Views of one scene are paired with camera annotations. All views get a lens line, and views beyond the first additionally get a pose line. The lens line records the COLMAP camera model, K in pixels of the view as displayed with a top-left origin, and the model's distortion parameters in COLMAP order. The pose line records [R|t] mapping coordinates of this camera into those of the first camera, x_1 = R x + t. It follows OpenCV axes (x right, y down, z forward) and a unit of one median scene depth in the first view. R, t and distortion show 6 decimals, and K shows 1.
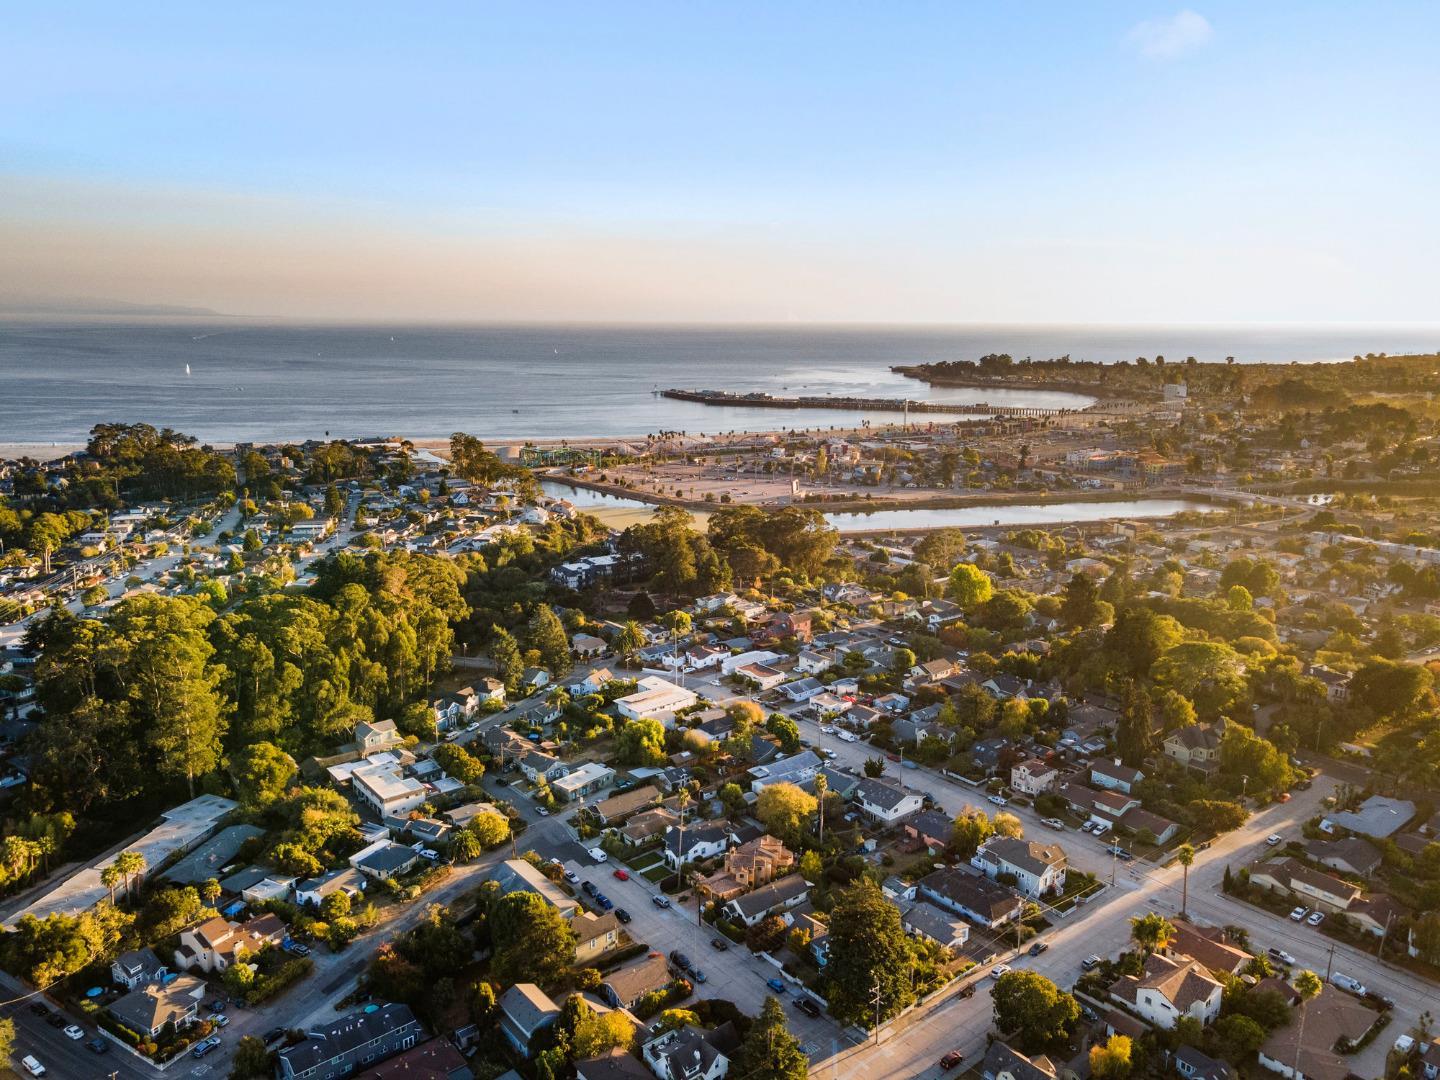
lens RADIAL K [[1027.0, 0, 720.0], [0, 1027.0, 540.0], [0, 0, 1]] dist [0.055479, 0.001629]
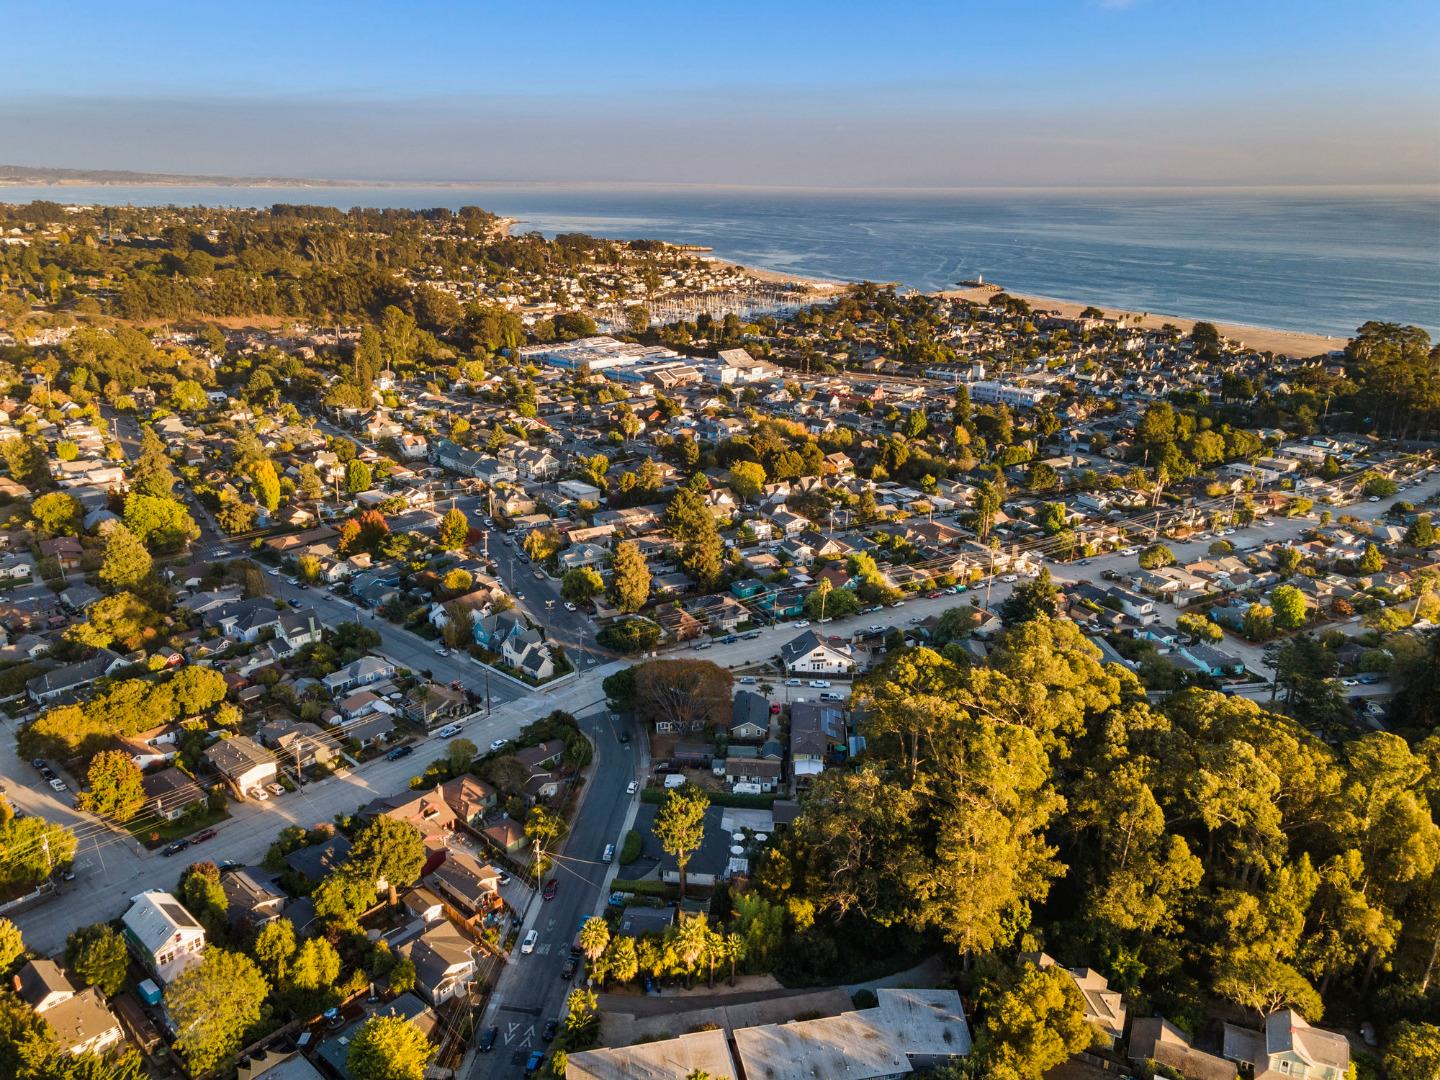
lens RADIAL K [[1027.0, 0, 720.0], [0, 1027.0, 540.0], [0, 0, 1]] dist [0.055479, 0.001629]
pose [[0.413780, 0.291790, -0.862348, -0.079037], [-0.192751, 0.953848, 0.230263, -0.108293], [0.889738, 0.070940, 0.450926, 0.486398]]
